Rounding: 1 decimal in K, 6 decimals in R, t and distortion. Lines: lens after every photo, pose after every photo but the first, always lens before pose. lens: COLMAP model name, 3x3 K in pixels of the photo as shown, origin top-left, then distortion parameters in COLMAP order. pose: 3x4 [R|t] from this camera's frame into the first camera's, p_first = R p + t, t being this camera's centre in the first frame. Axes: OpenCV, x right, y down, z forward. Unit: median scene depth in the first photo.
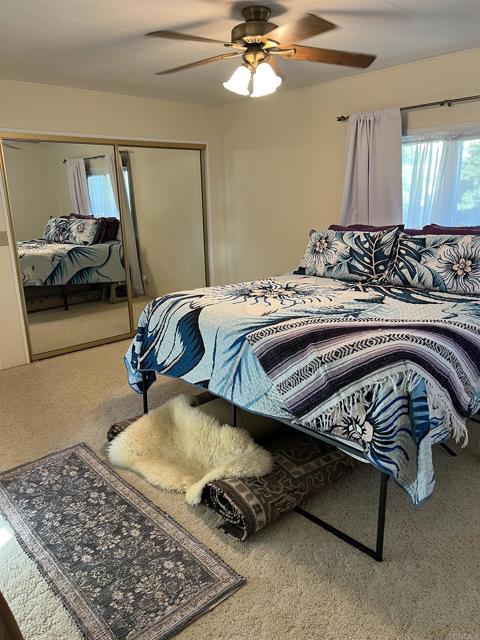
lens RADIAL K [[474.2, 0, 237.3], [0, 474.2, 323.6], [0, 0, 1]] dist [0.043103, -0.053867]
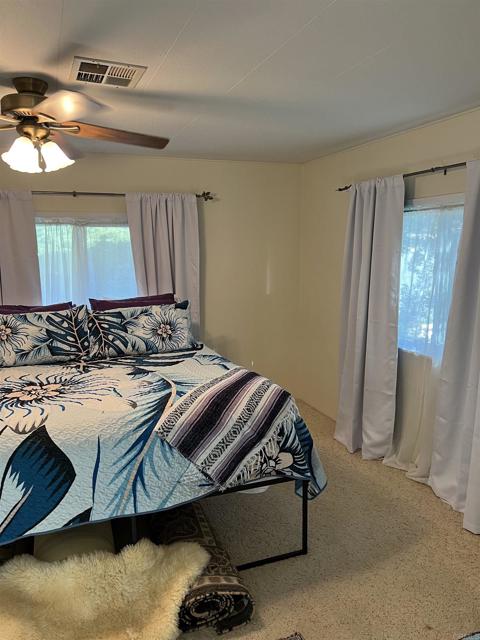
lens RADIAL K [[474.2, 0, 237.6], [0, 474.2, 317.2], [0, 0, 1]] dist [0.043103, -0.053867]
pose [[0.371227, -0.112976, 0.921644, -0.648283], [0.244302, 0.969484, 0.020438, -0.144384], [-0.895828, 0.217572, 0.387499, 0.377581]]
